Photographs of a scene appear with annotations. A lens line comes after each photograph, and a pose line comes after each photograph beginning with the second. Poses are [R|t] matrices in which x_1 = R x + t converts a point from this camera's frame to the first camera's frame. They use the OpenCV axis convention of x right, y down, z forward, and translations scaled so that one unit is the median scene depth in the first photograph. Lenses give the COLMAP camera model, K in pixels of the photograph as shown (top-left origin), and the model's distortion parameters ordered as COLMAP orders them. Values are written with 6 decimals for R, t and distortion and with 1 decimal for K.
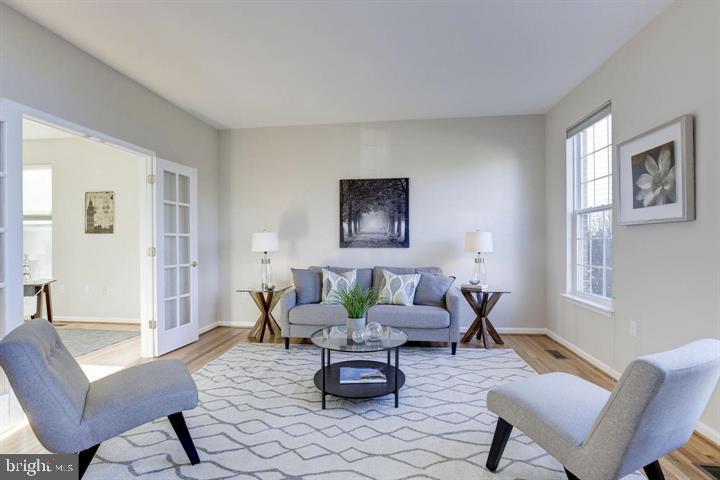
lens RADIAL K [[336.2, 0, 361.4], [0, 336.2, 244.1], [0, 0, 1]] dist [-0.011680, 0.000547]
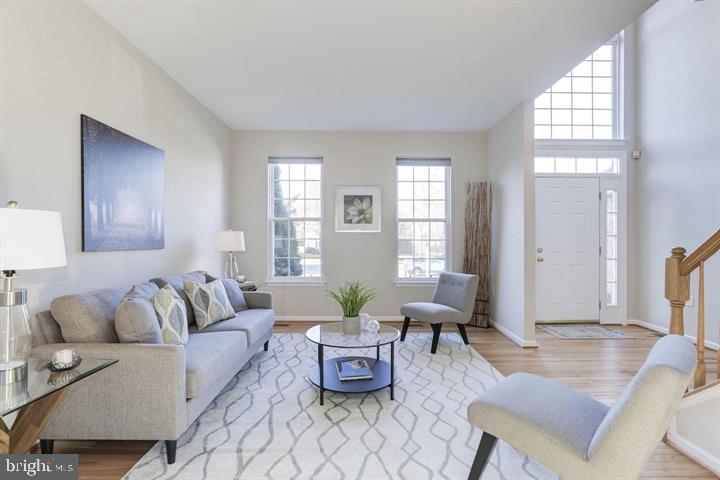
lens RADIAL K [[336.2, 0, 361.4], [0, 336.2, 244.1], [0, 0, 1]] dist [-0.011680, 0.000547]
pose [[-0.127709, -0.000523, 0.991812, -0.763532], [0.008615, 0.999962, 0.001637, 0.004735], [-0.991774, 0.008753, -0.127700, 0.827936]]
